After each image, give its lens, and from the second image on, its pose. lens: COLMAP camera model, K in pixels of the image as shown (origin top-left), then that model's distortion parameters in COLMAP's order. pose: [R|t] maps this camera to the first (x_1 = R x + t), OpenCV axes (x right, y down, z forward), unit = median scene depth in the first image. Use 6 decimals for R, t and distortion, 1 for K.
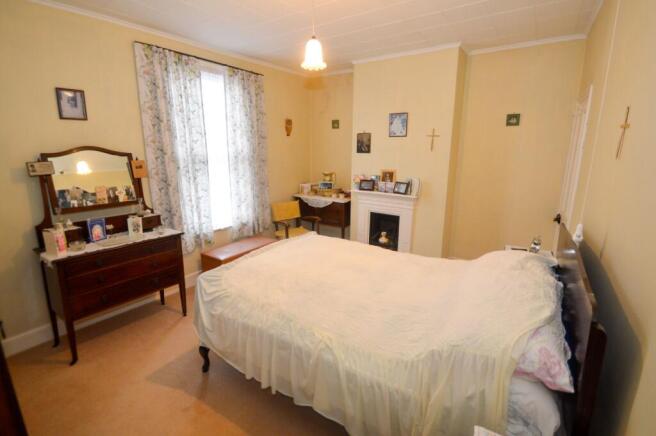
lens RADIAL K [[303.1, 0, 327.8], [0, 303.1, 213.6], [0, 0, 1]] dist [-0.001019, -0.001511]
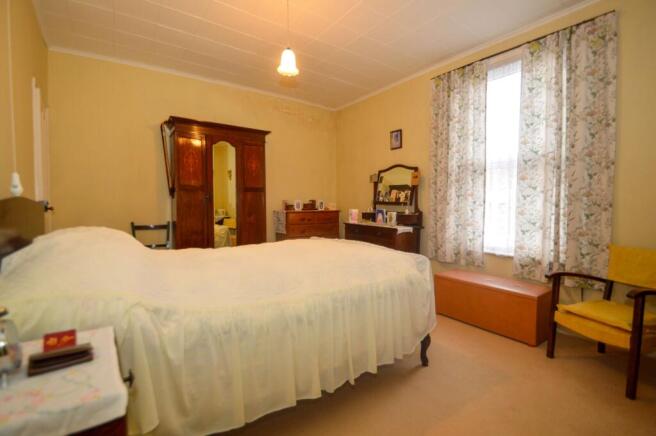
lens RADIAL K [[303.1, 0, 327.8], [0, 303.1, 213.6], [0, 0, 1]] dist [-0.001019, -0.001511]
pose [[-0.336406, 0.032363, -0.941161, 0.522358], [-0.201505, 0.973788, 0.105511, -0.046196], [0.919906, 0.225143, -0.321067, 0.810166]]
